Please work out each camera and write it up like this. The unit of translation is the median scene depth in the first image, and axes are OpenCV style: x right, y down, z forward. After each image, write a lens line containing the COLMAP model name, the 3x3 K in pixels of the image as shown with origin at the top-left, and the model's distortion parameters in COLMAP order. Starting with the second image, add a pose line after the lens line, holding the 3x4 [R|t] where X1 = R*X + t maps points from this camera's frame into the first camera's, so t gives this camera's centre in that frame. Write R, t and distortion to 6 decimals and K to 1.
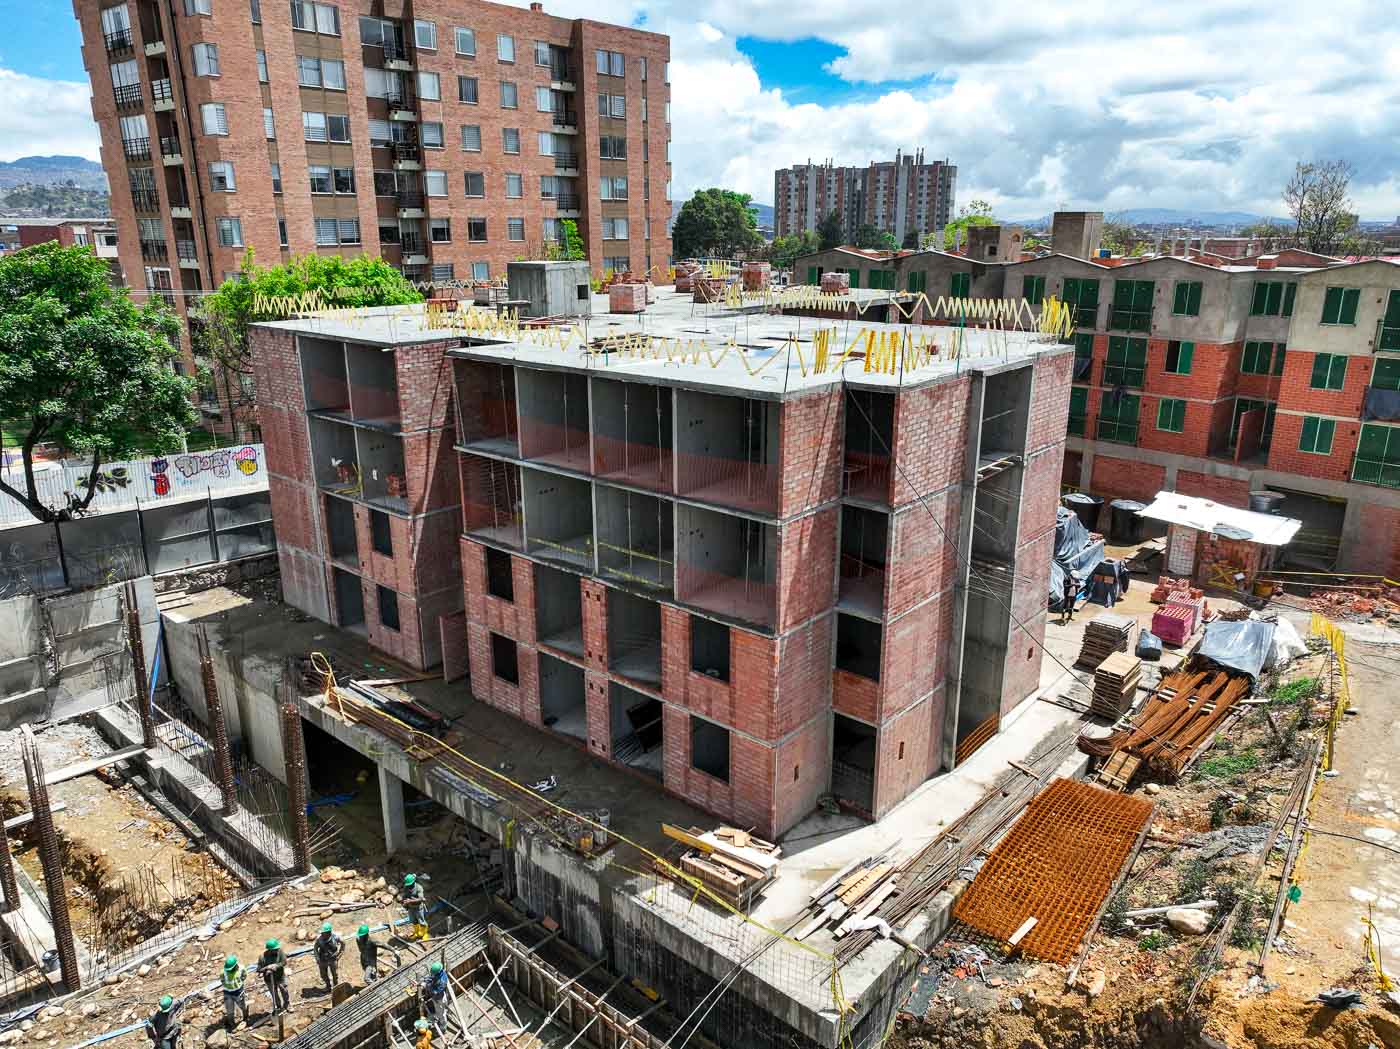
lens RADIAL K [[977.3, 0, 707.6], [0, 977.3, 530.2], [0, 0, 1]] dist [-0.002947, 0.015263]
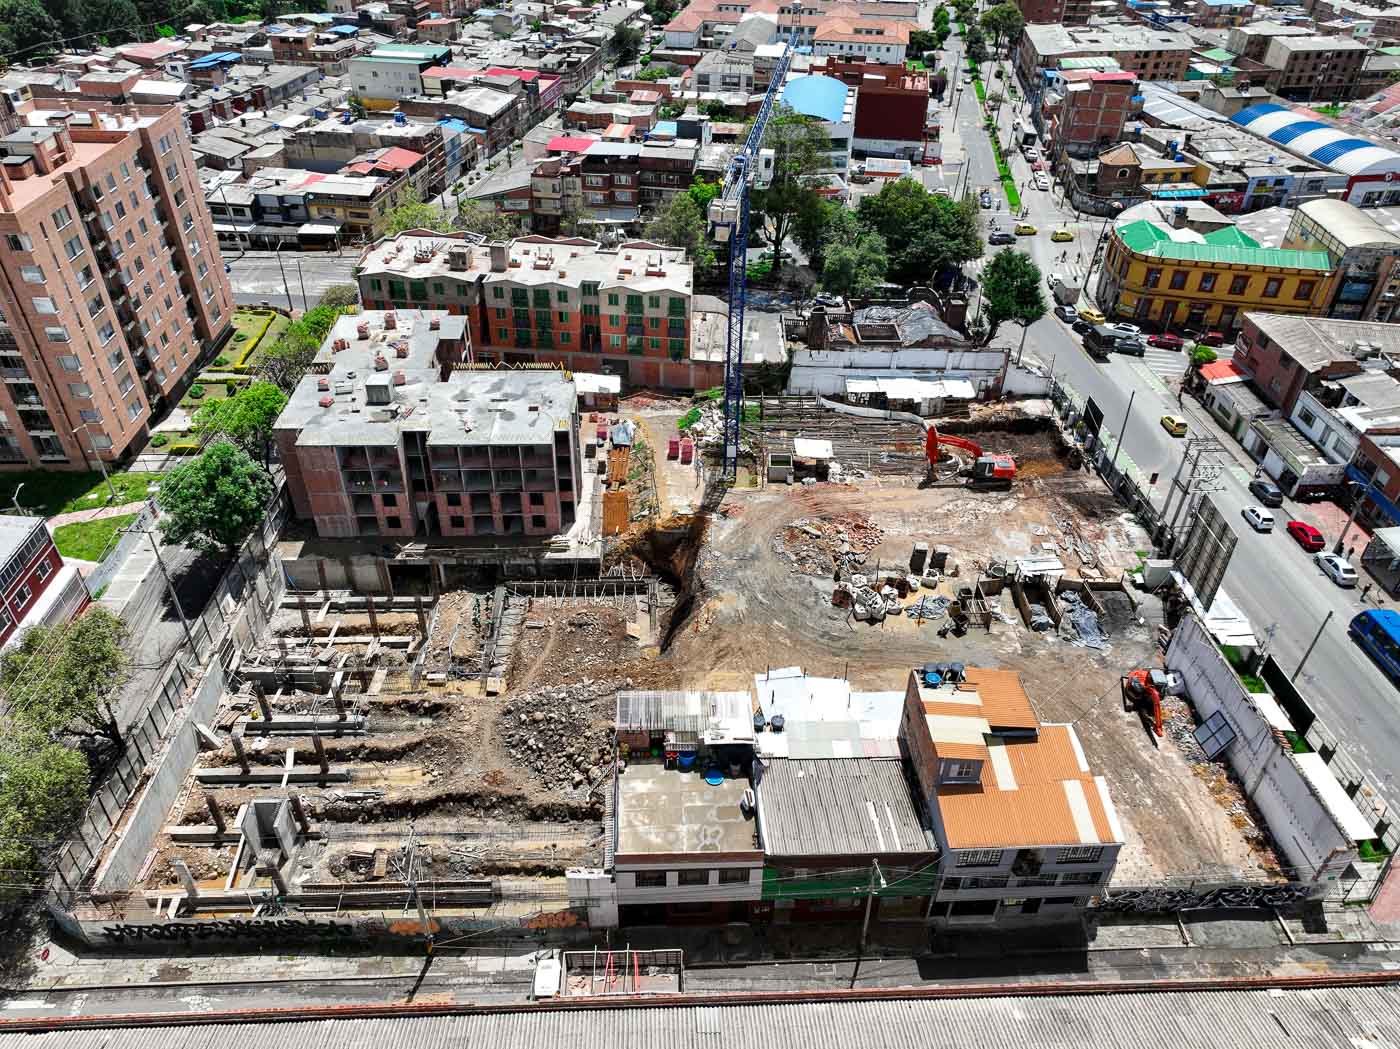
lens RADIAL K [[977.3, 0, 707.6], [0, 977.3, 530.2], [0, 0, 1]] dist [-0.002947, 0.015263]
pose [[0.727642, -0.400025, 0.557241, -0.127322], [0.179549, 0.895102, 0.408111, -0.091788], [-0.662042, -0.196906, 0.723138, -0.173523]]
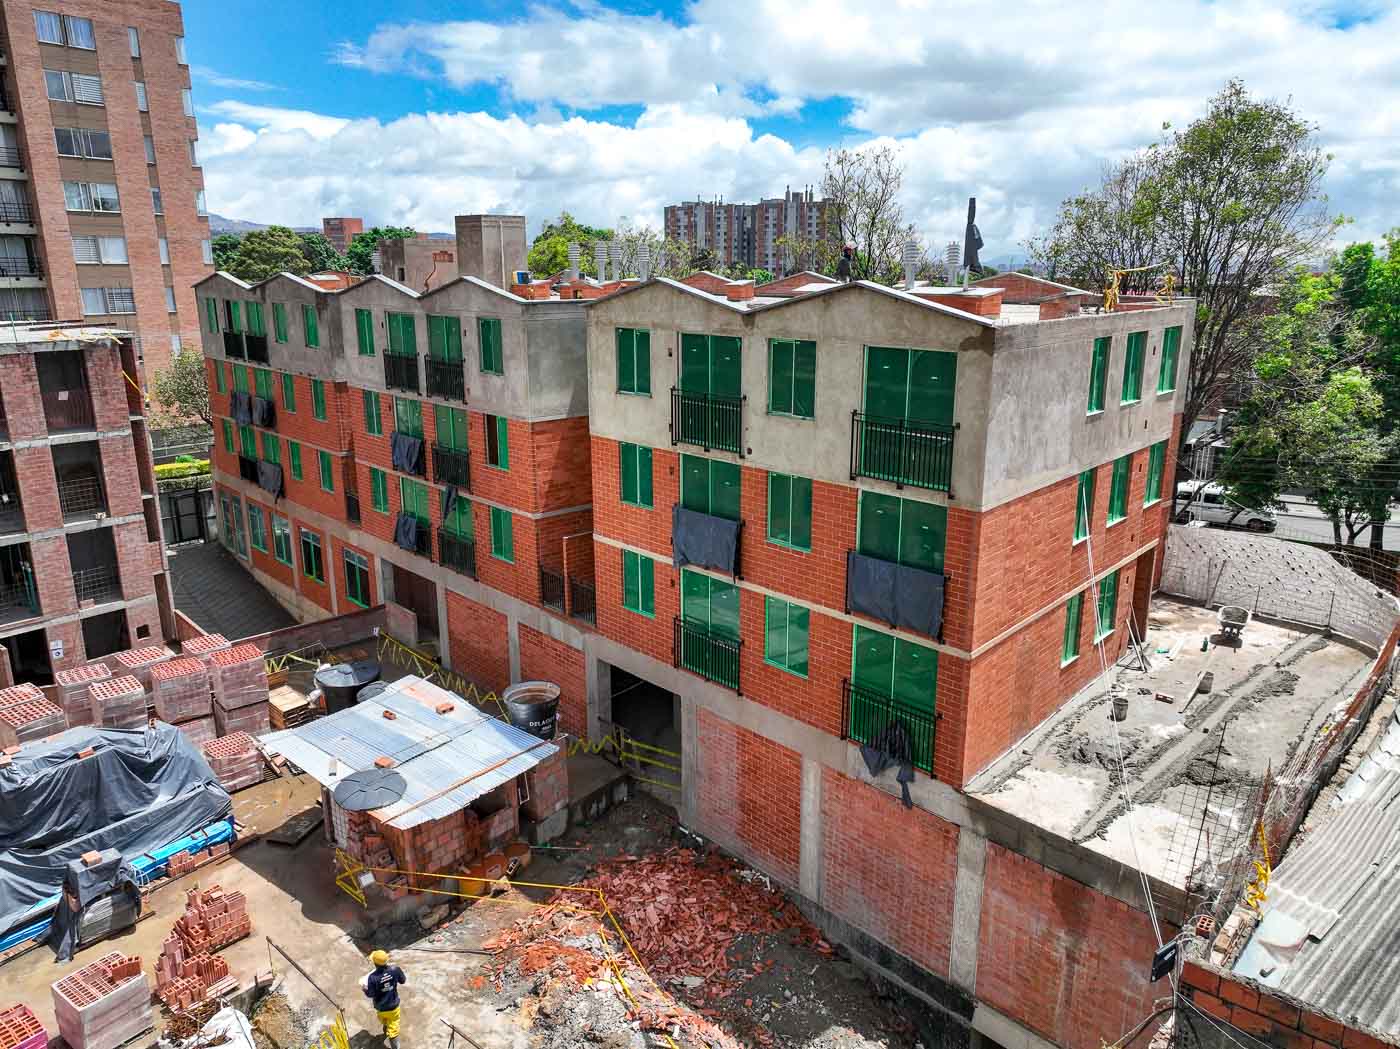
lens RADIAL K [[977.3, 0, 707.6], [0, 977.3, 530.2], [0, 0, 1]] dist [-0.002947, 0.015263]
pose [[0.999181, -0.007712, 0.039719, 0.081521], [0.009252, 0.999206, -0.038745, -0.013440], [-0.039388, 0.039081, 0.998459, 0.054070]]
